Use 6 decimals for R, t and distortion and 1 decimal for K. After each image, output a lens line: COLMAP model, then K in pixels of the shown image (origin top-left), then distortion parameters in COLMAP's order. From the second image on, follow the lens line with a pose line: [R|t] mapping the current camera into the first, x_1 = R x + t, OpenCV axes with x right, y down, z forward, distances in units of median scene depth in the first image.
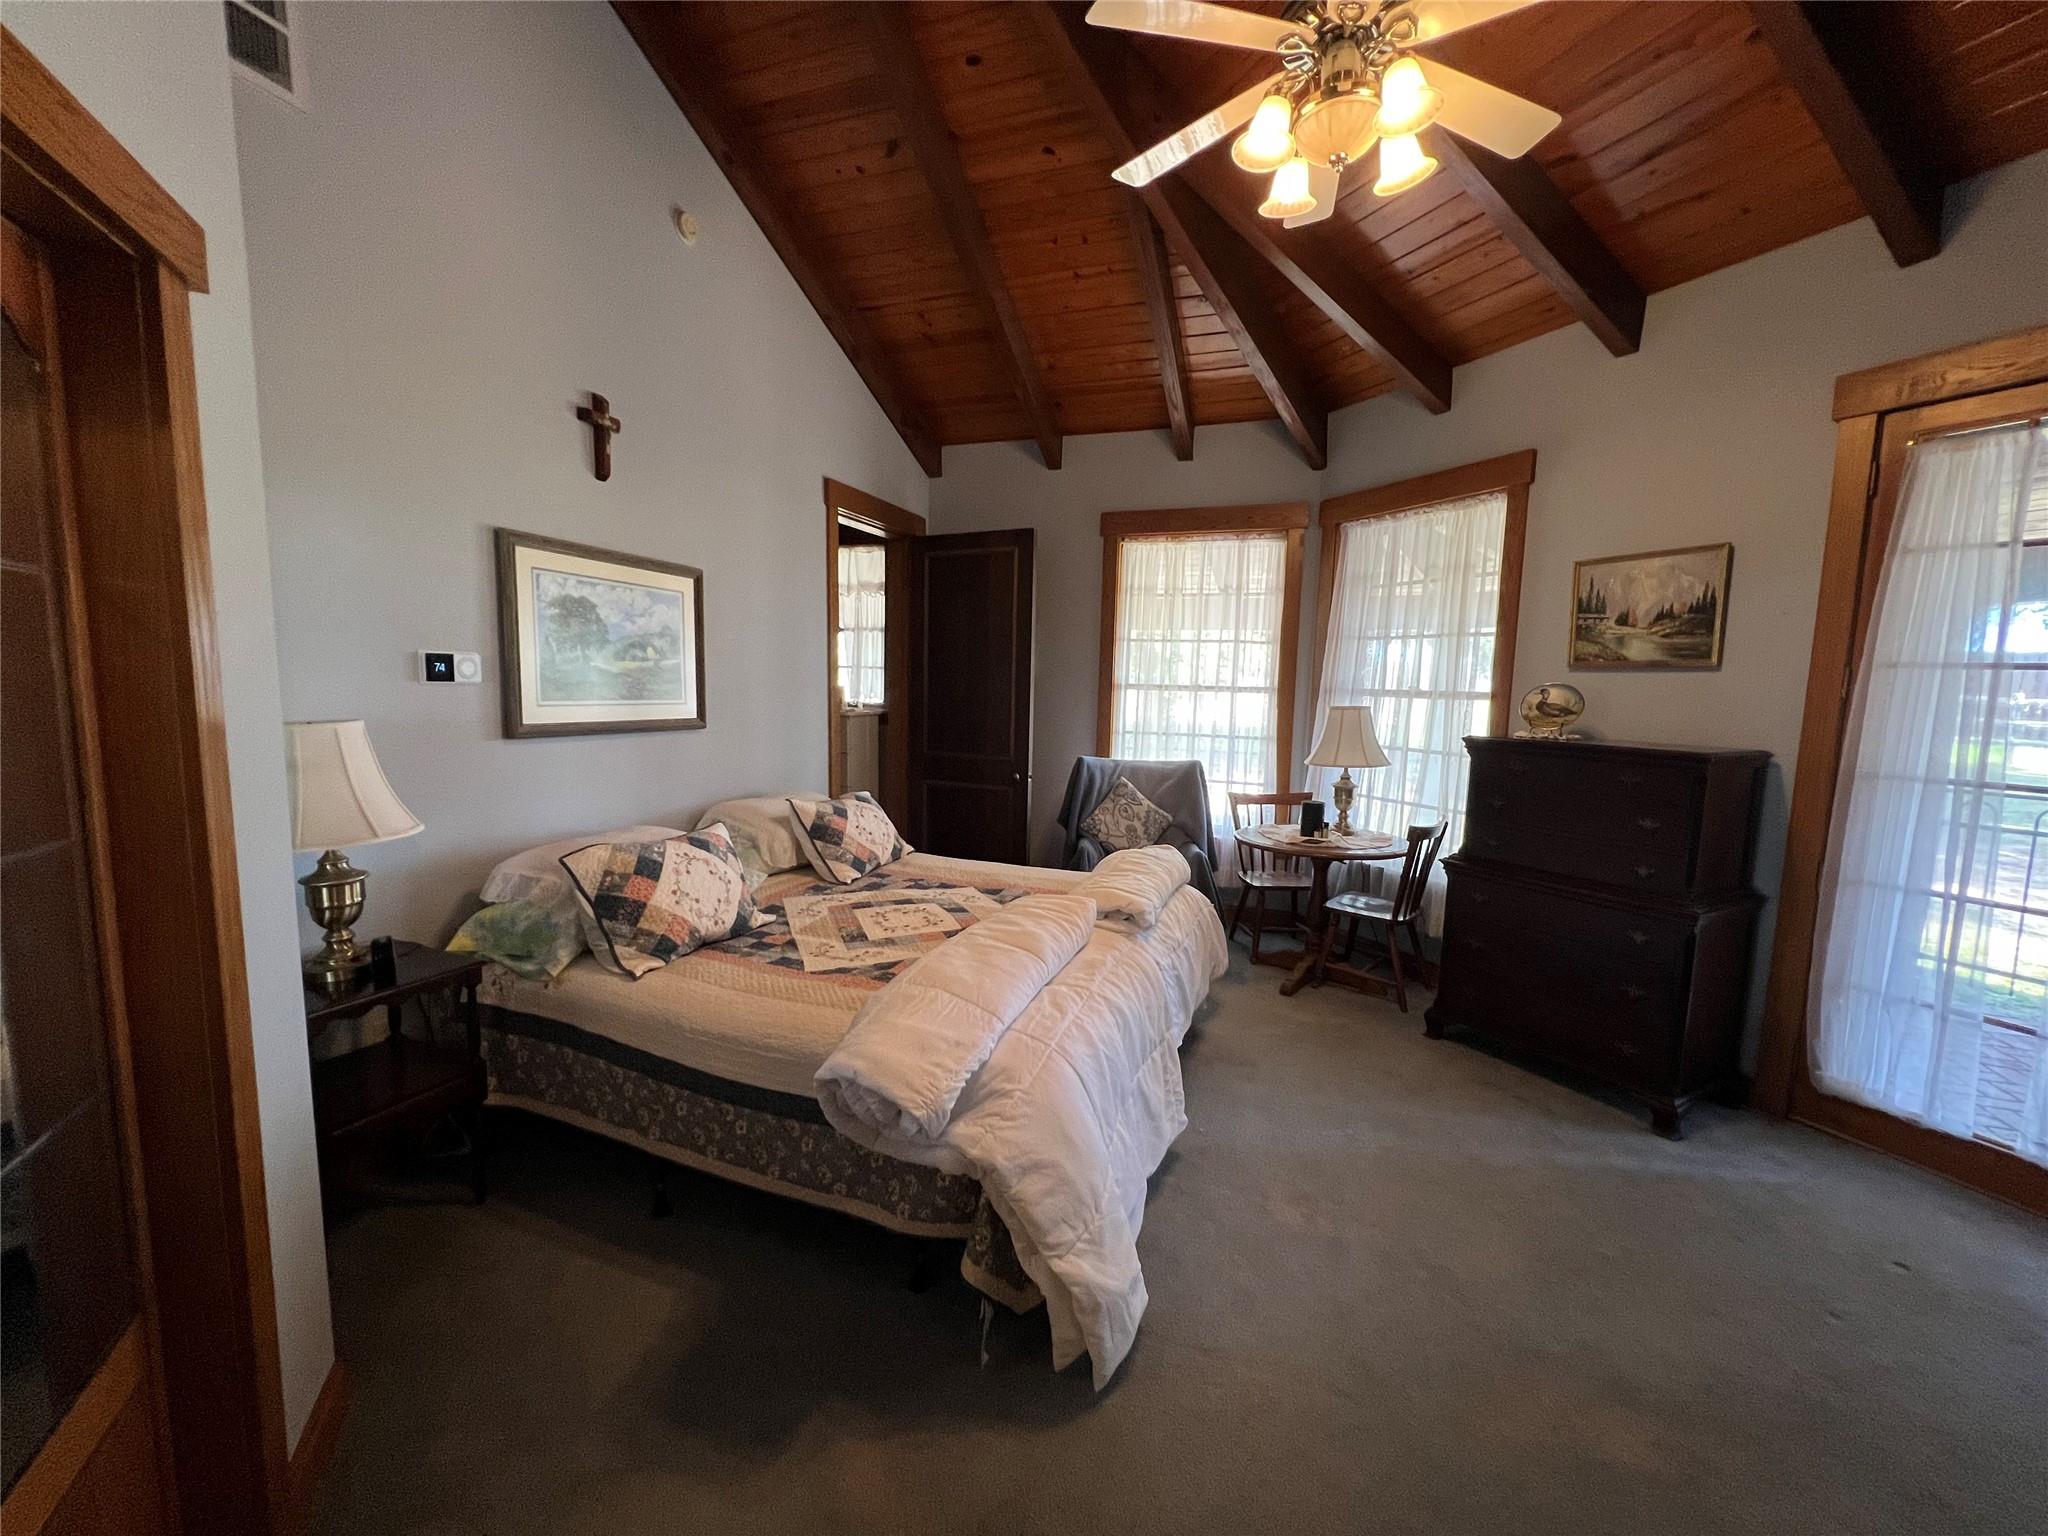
lens RADIAL K [[820.0, 0, 1024.3], [0, 820.0, 781.7], [0, 0, 1]] dist [0.000169, -0.000006]
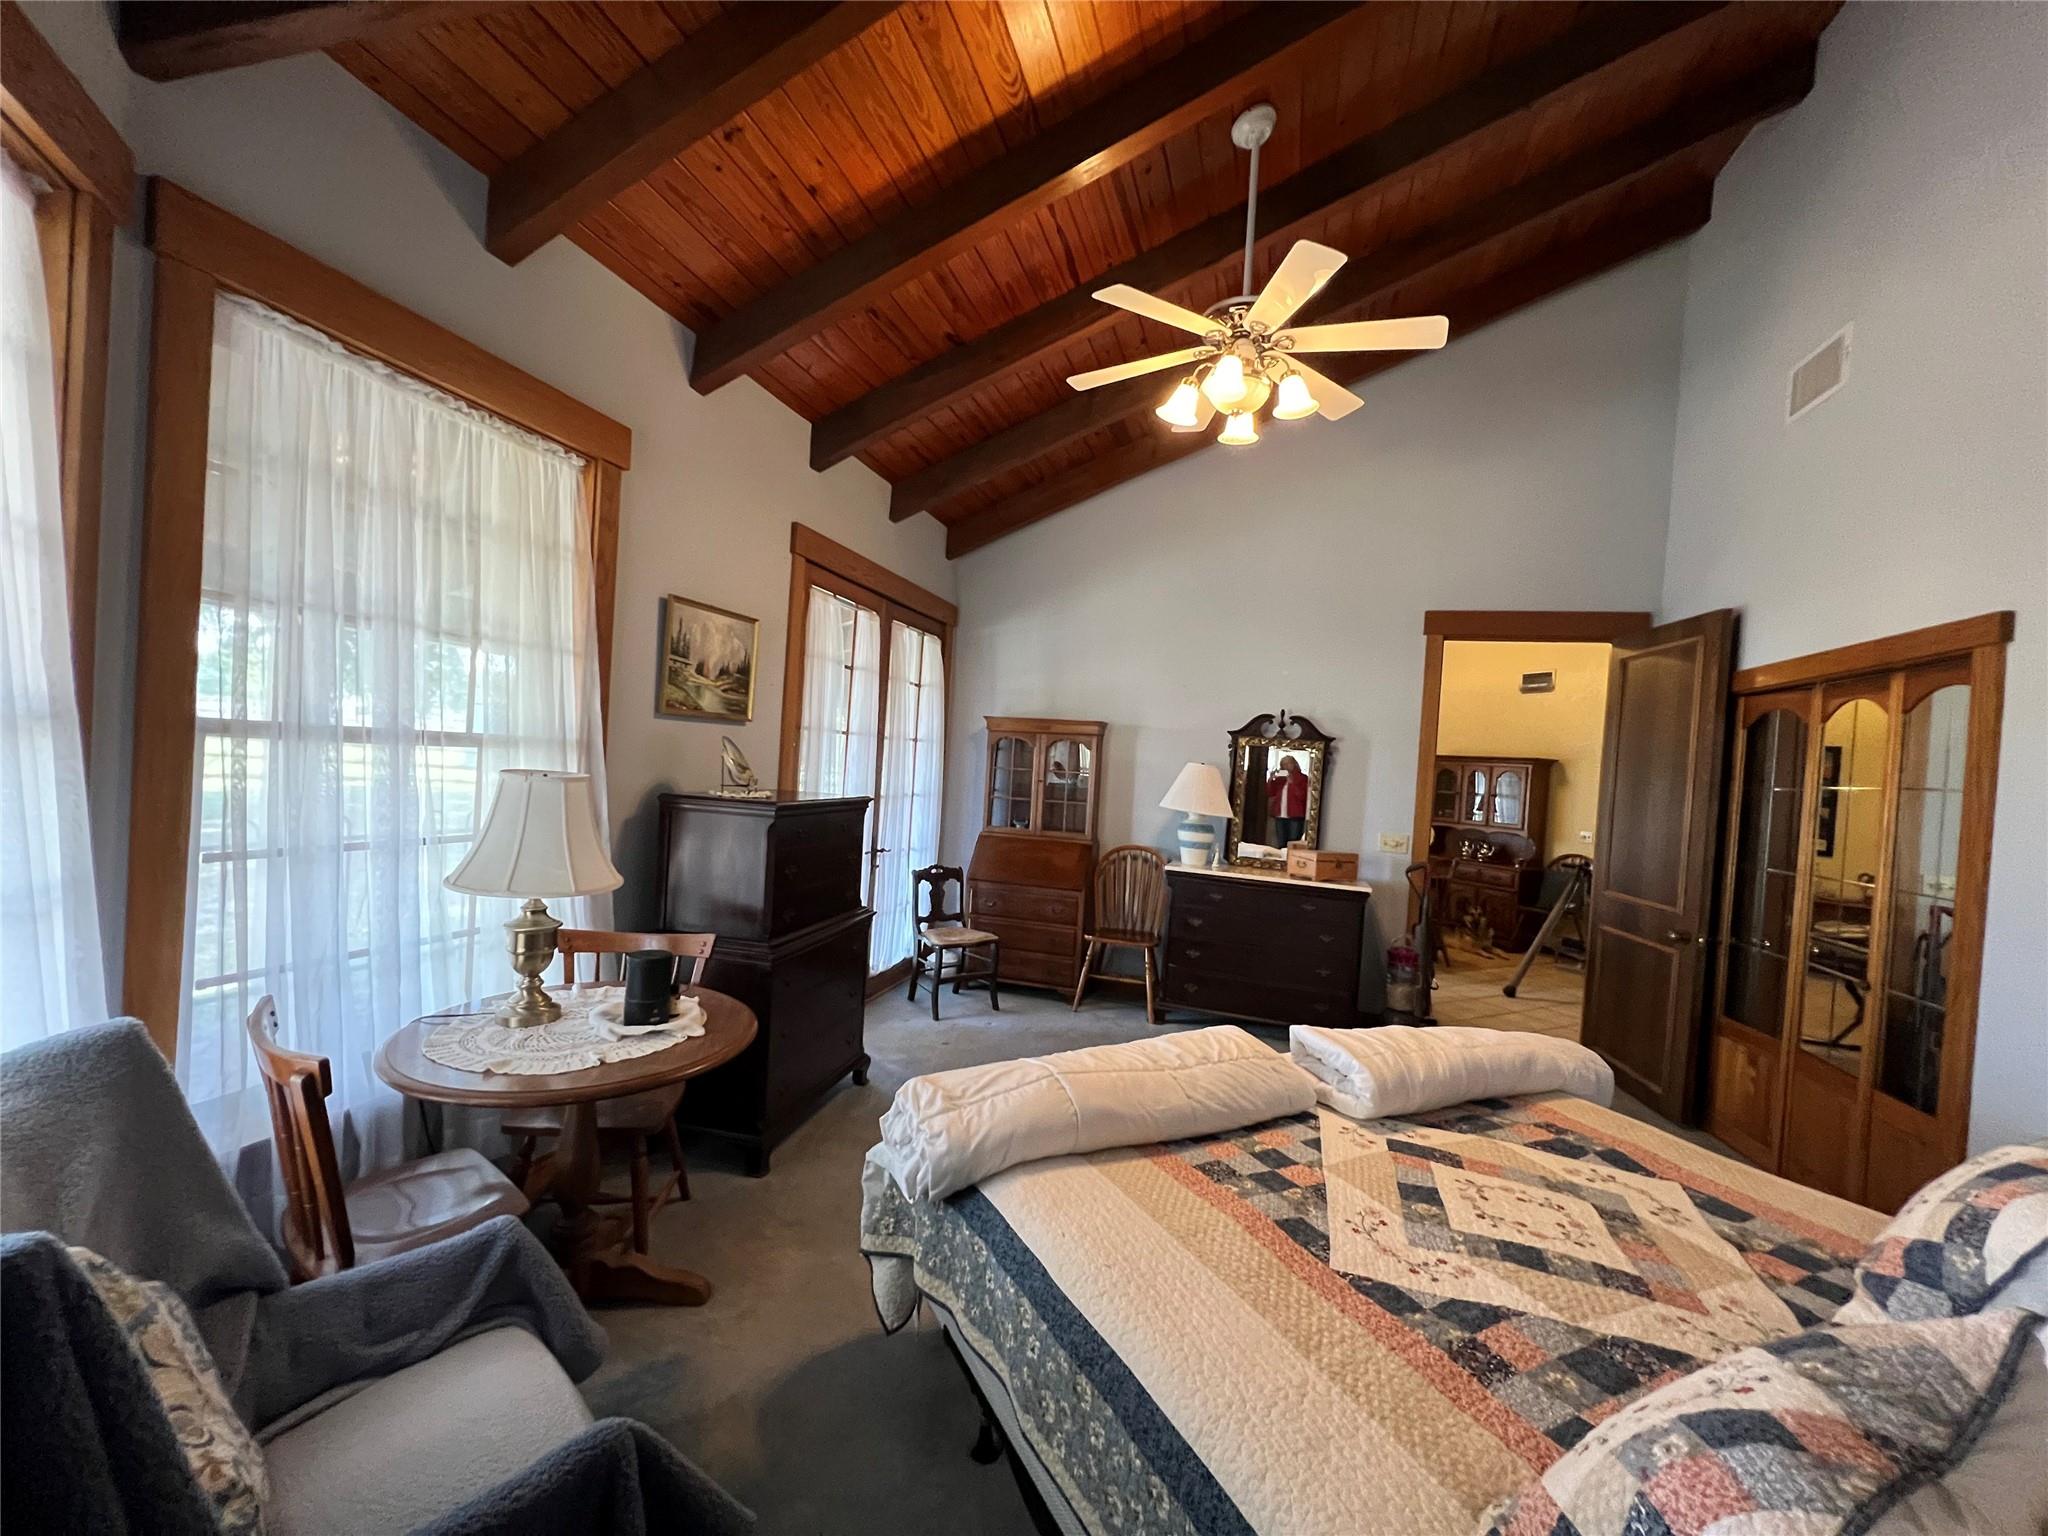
lens RADIAL K [[825.9, 0, 1012.3], [0, 825.9, 765.7], [0, 0, 1]] dist [-0.000109, 0.000220]
pose [[-0.730658, -0.076983, 0.678389, -0.233600], [-0.005045, 0.994204, 0.107388, -0.195827], [-0.682725, 0.075042, -0.726812, 1.518031]]
